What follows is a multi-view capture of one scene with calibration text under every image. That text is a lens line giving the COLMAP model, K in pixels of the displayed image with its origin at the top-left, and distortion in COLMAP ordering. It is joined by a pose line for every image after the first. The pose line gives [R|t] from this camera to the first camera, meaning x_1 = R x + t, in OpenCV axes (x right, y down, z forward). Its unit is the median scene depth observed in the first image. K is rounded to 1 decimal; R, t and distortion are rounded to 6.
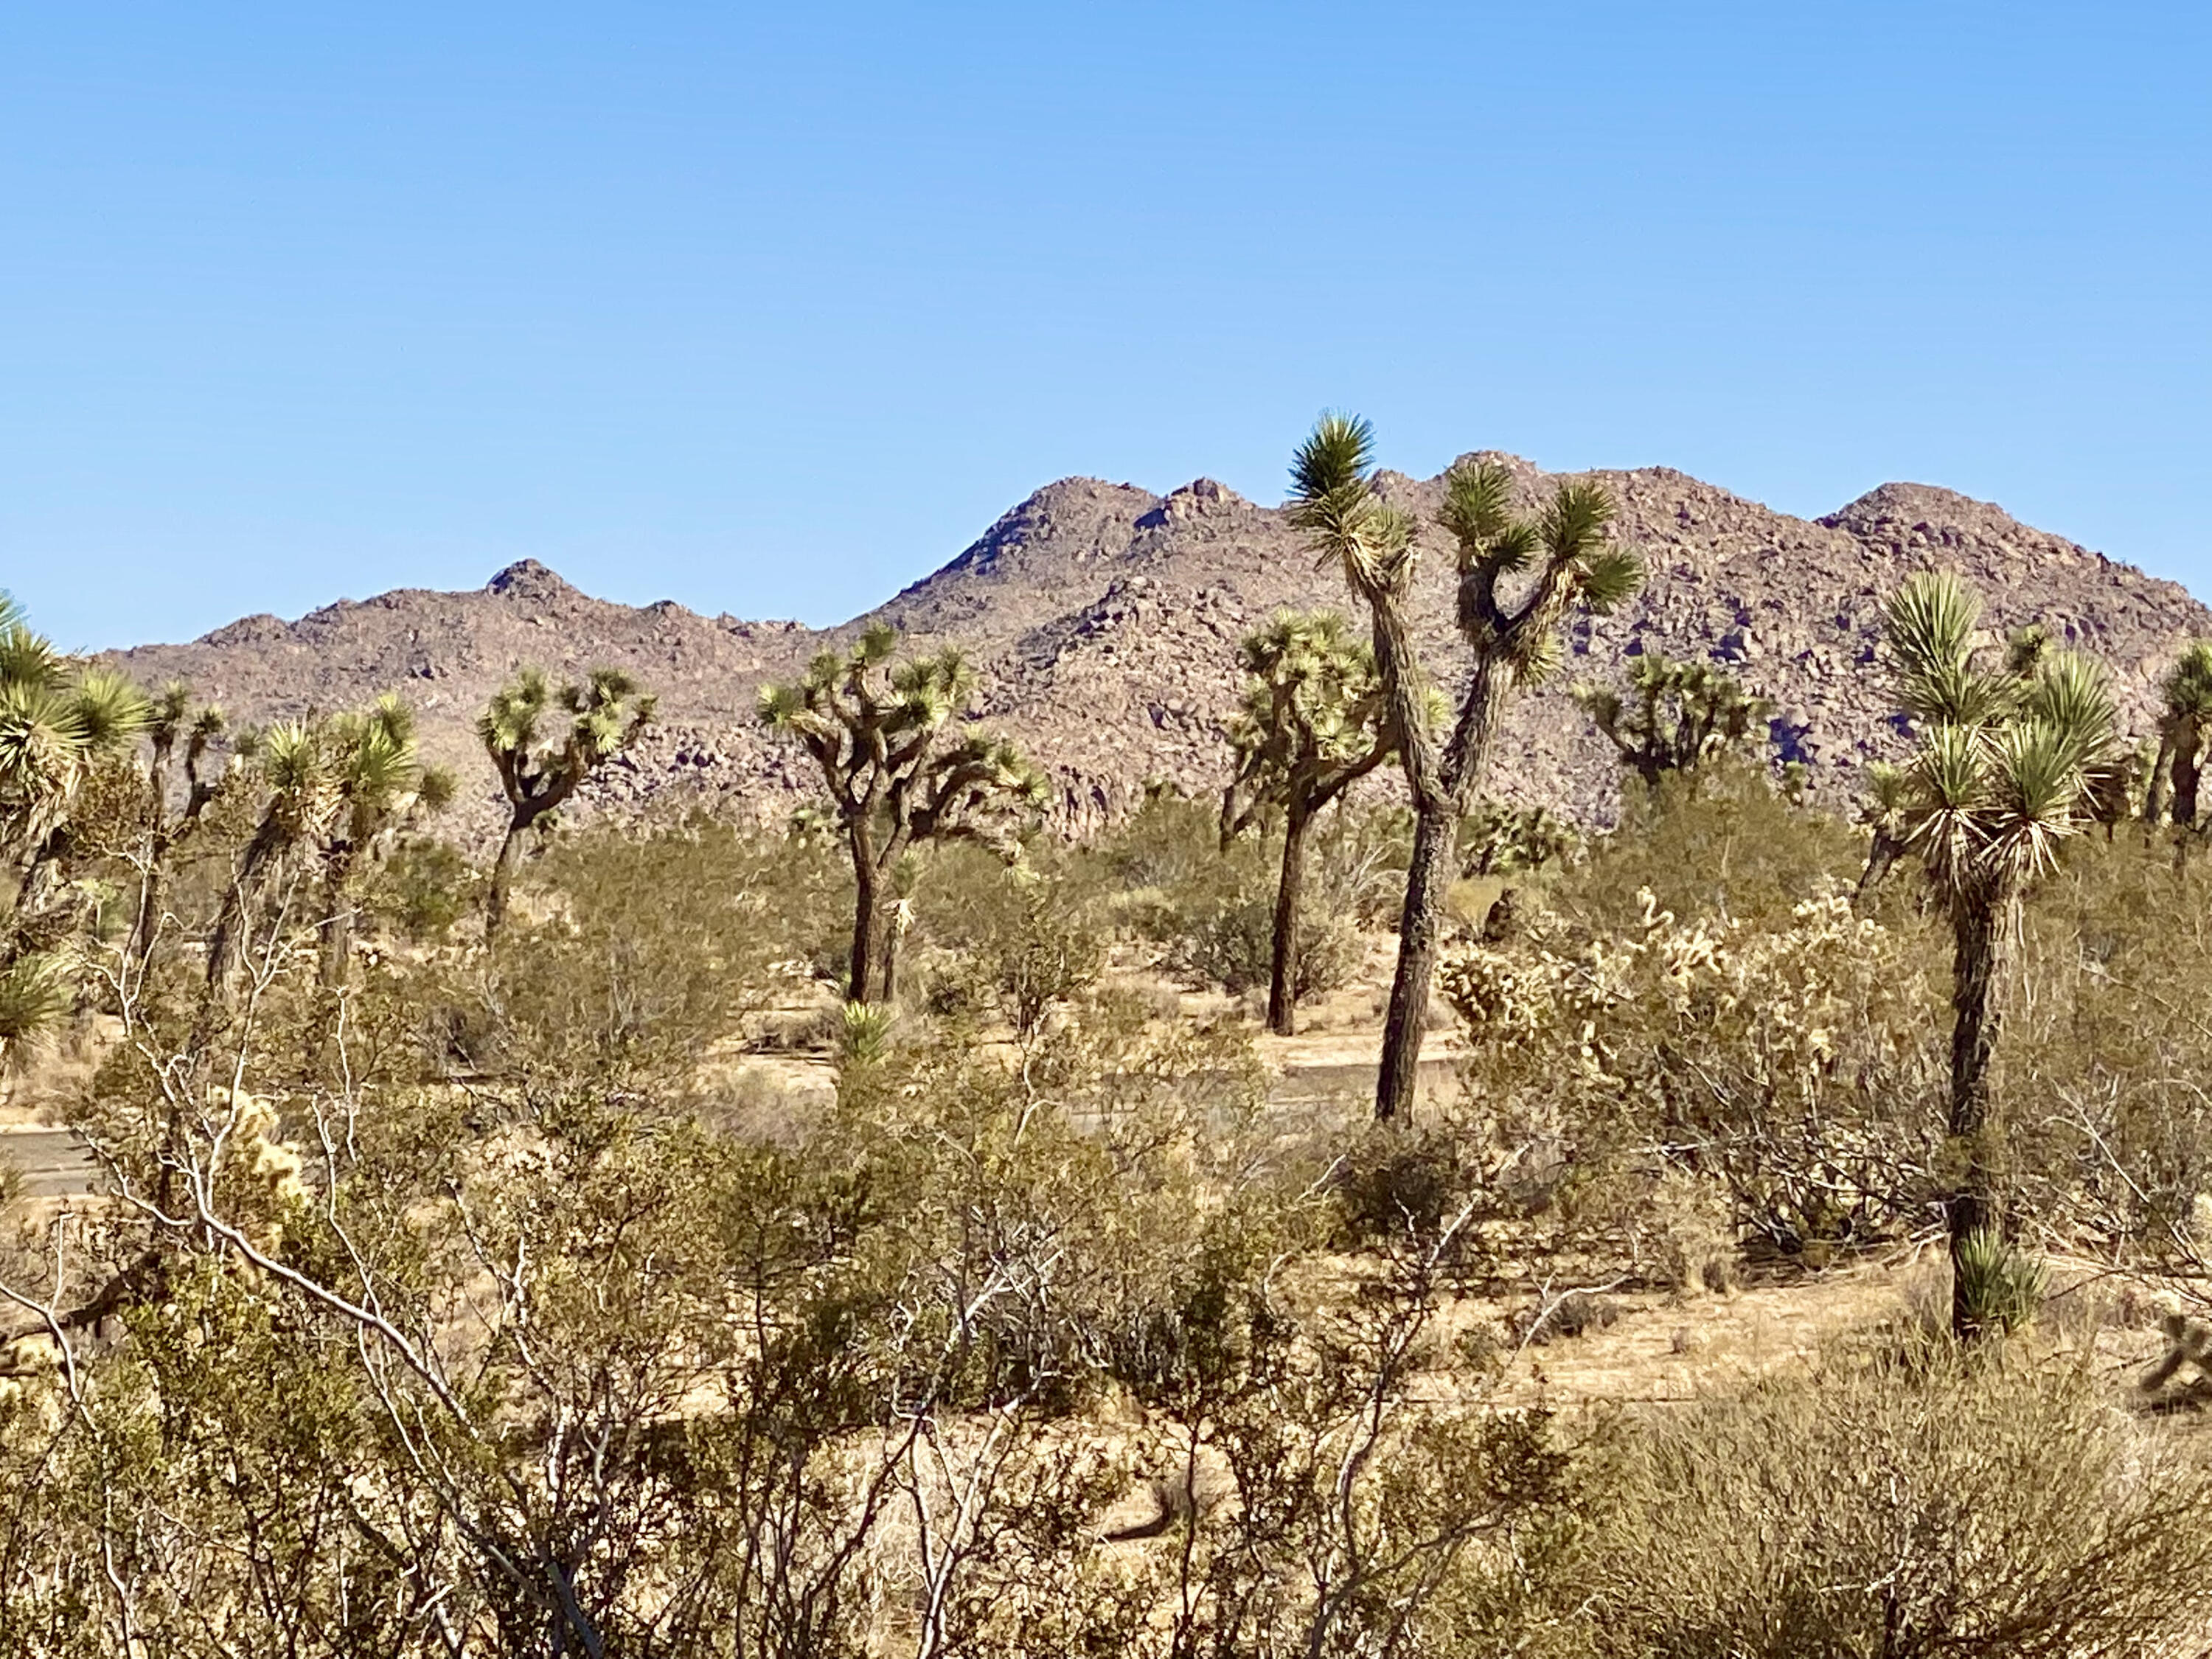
lens RADIAL K [[8363.8, 0, 1106.5], [0, 8363.8, 829.0], [0, 0, 1]] dist [0.084066, 0.000000]
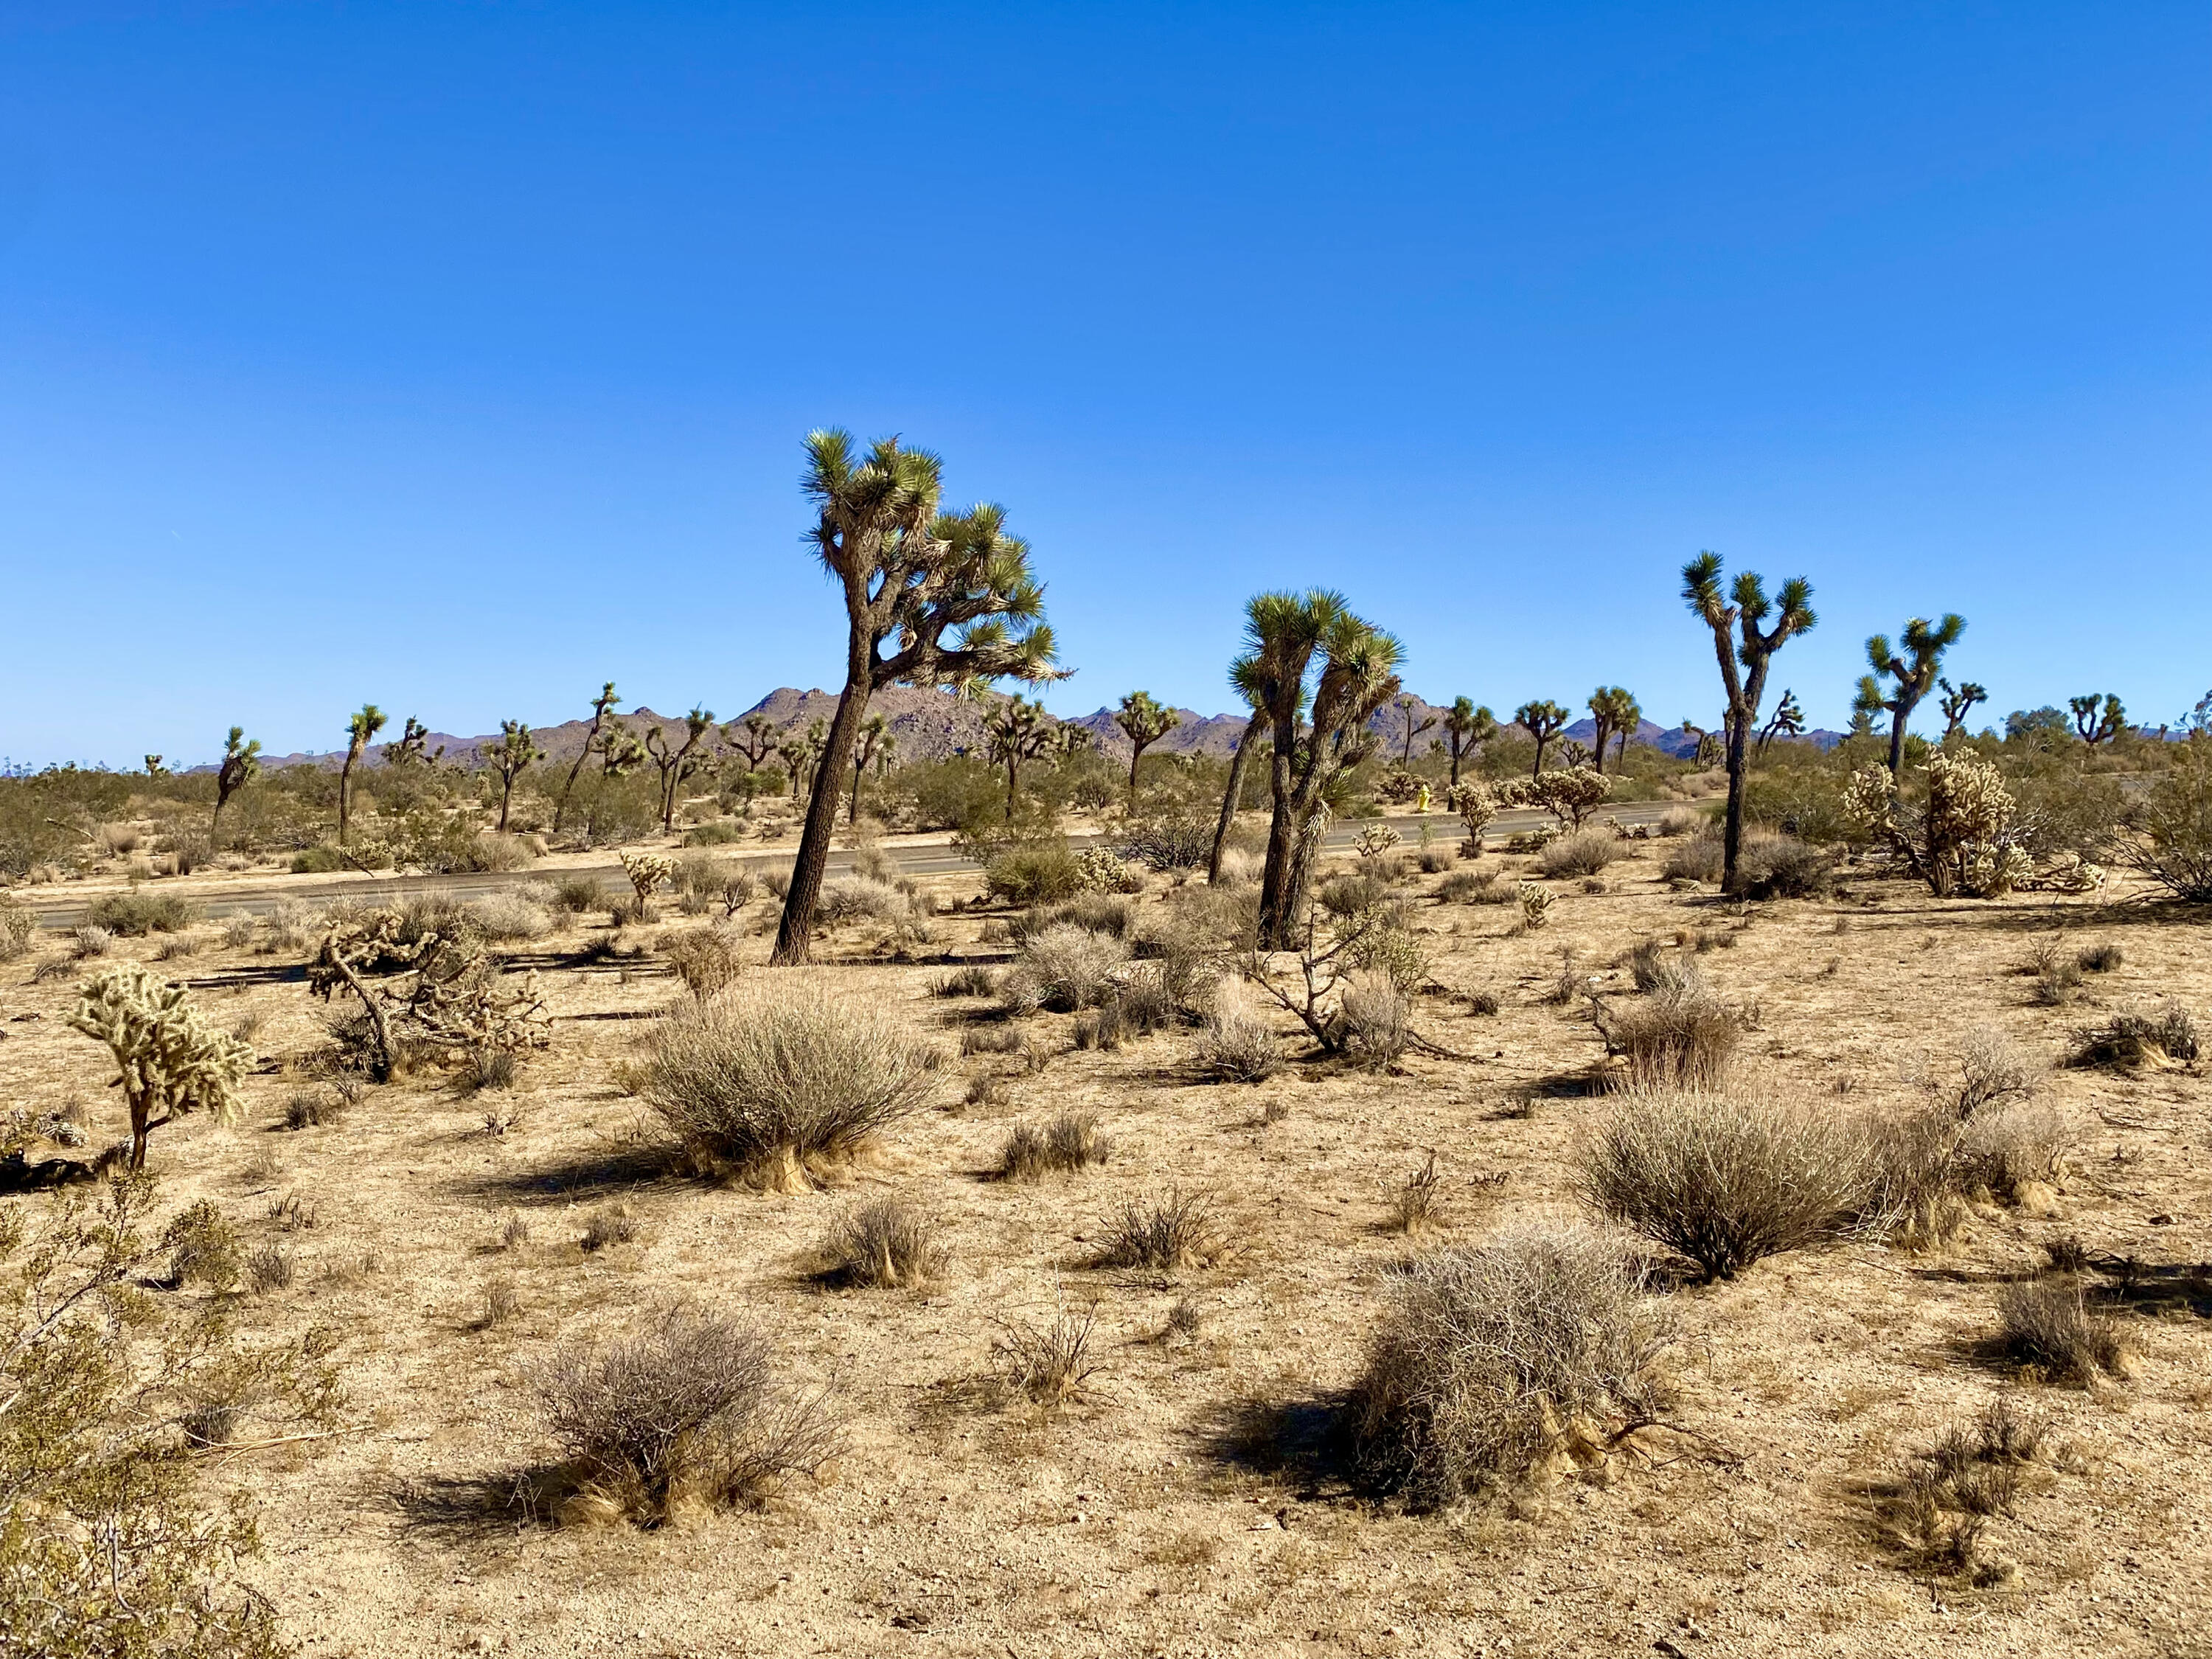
lens RADIAL K [[2033.7, 0, 1095.4], [0, 2033.7, 832.2], [0, 0, 1]] dist [0.074042, 0.000000]
pose [[0.989065, -0.002833, 0.147453, -0.071352], [-0.001358, 0.999598, 0.028311, 0.004909], [-0.147473, -0.028202, 0.988664, 0.122797]]
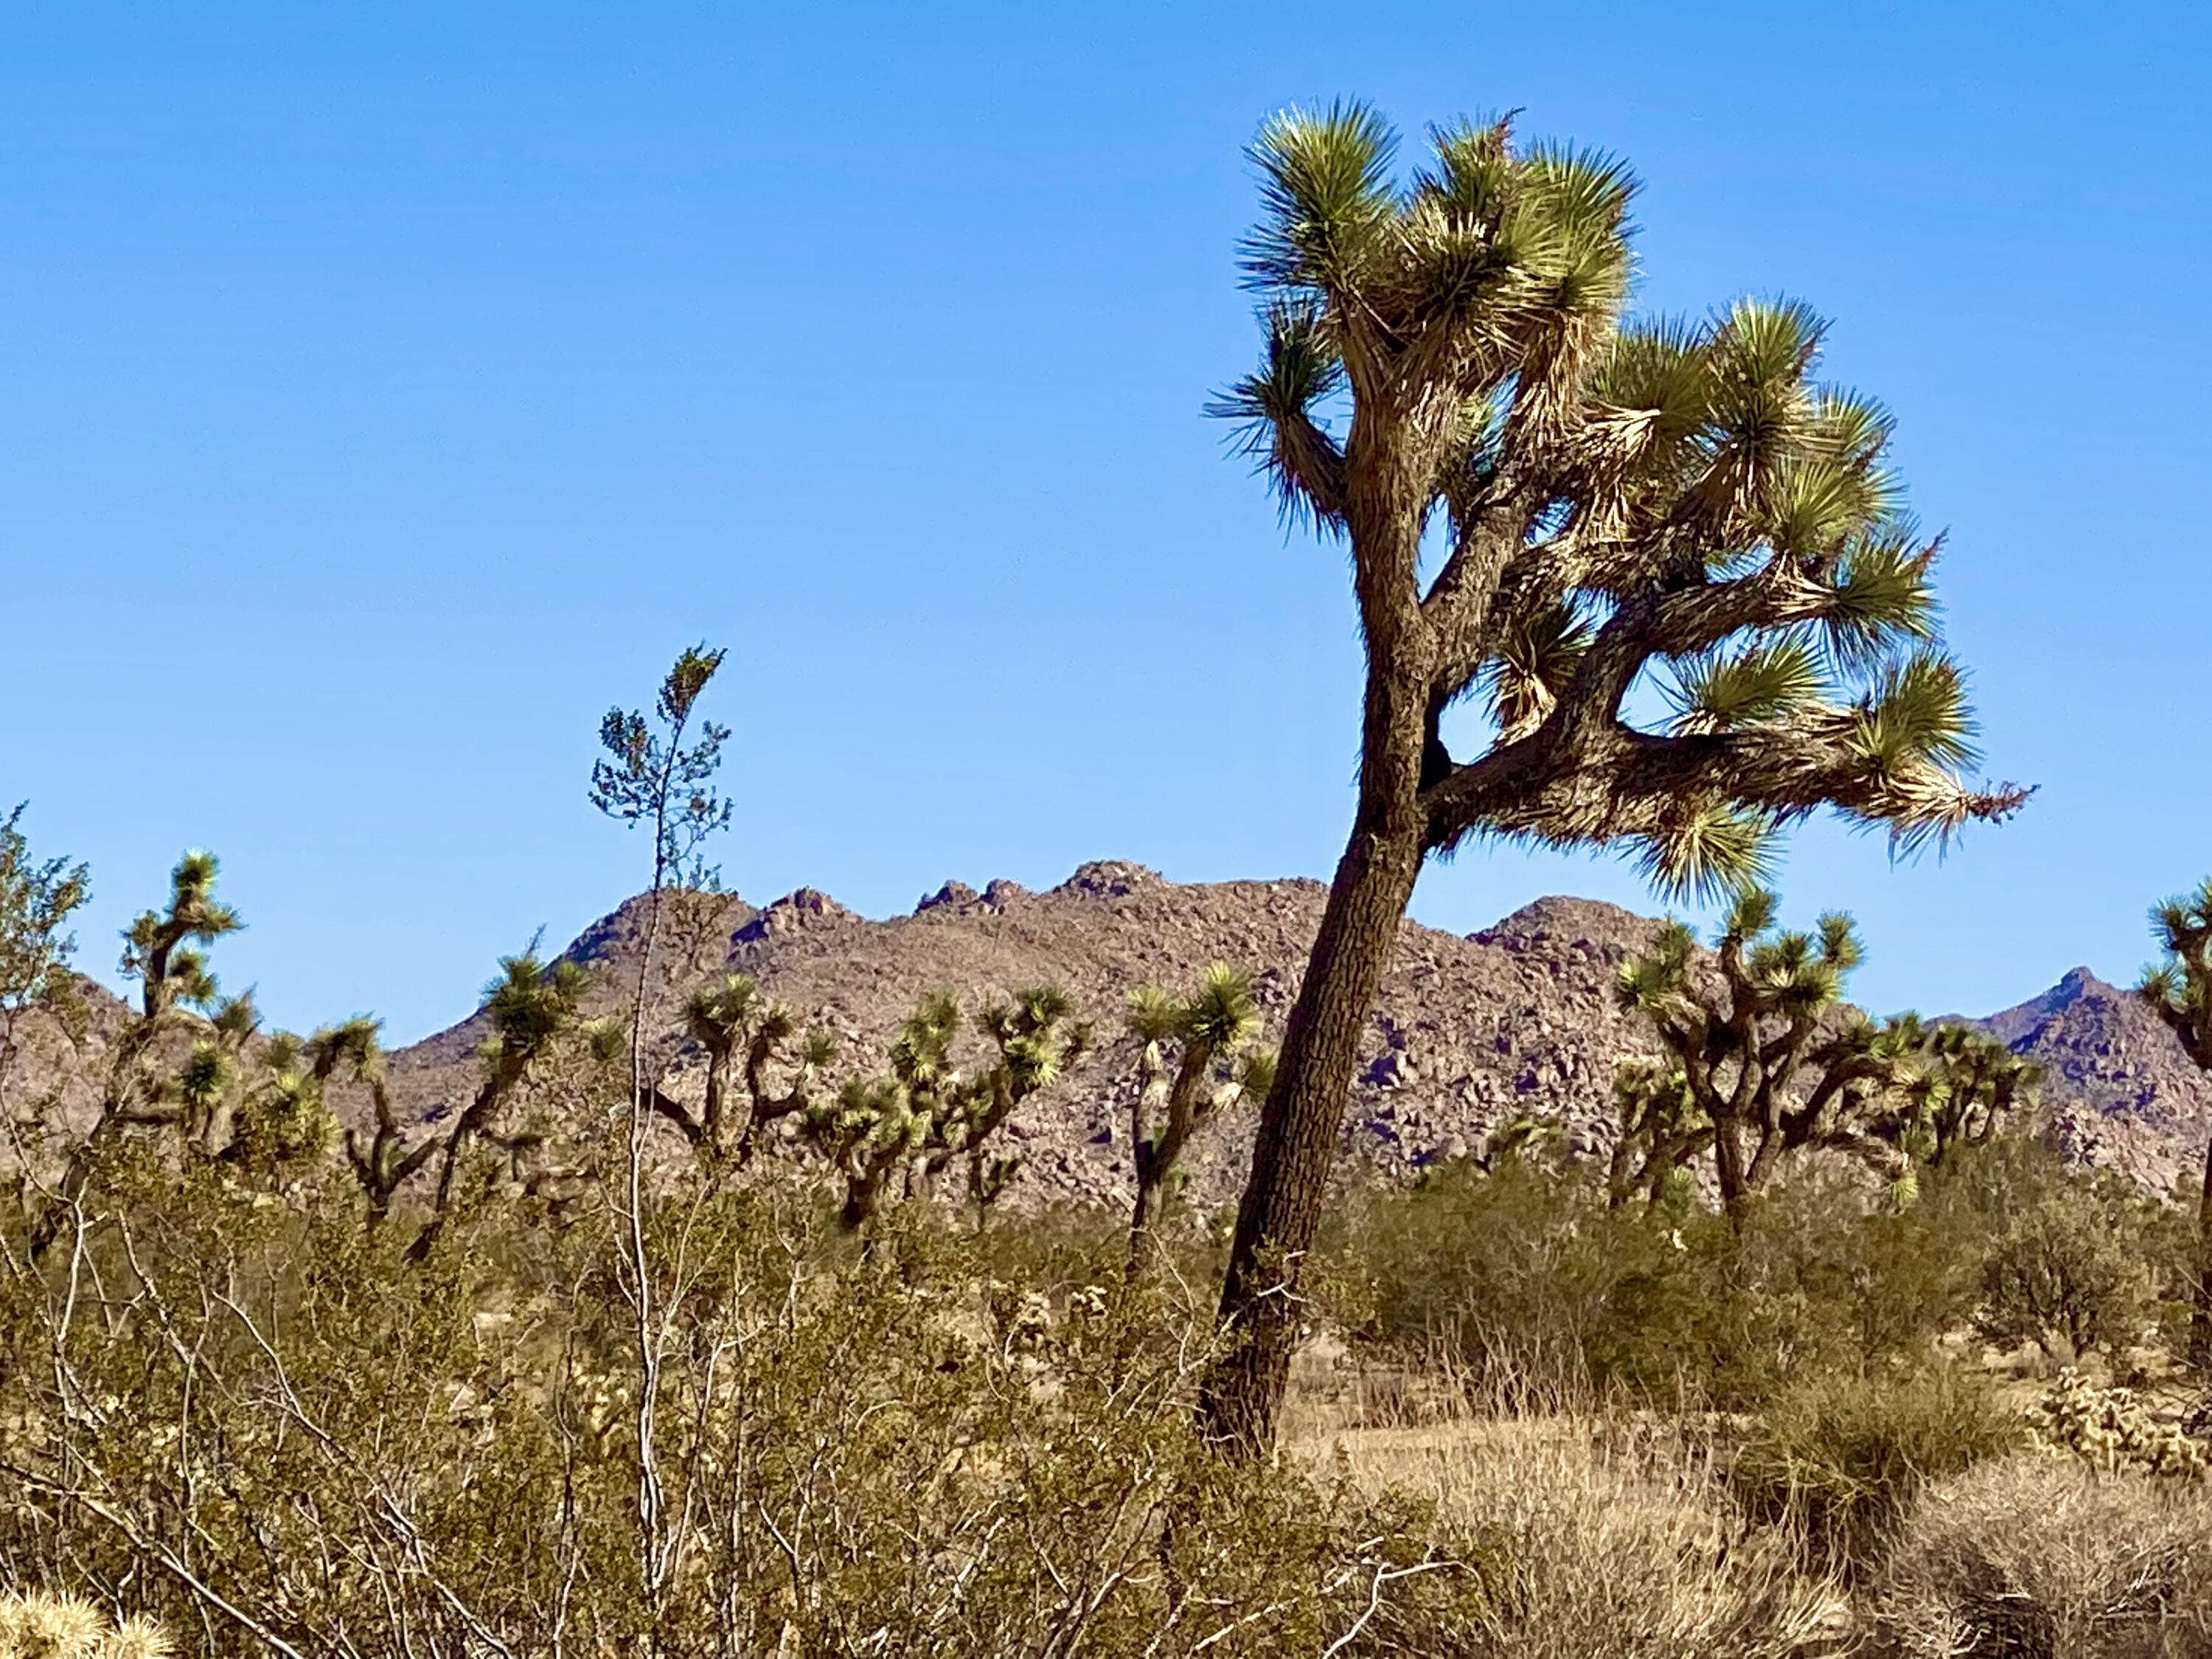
lens RADIAL K [[9014.2, 0, 1107.3], [0, 9014.2, 832.1], [0, 0, 1]] dist [0.360527, 0.000000]
pose [[0.998972, 0.004853, 0.045075, -0.081218], [-0.002675, 0.998831, -0.048270, 0.008302], [-0.045256, 0.048099, 0.997817, 0.063500]]
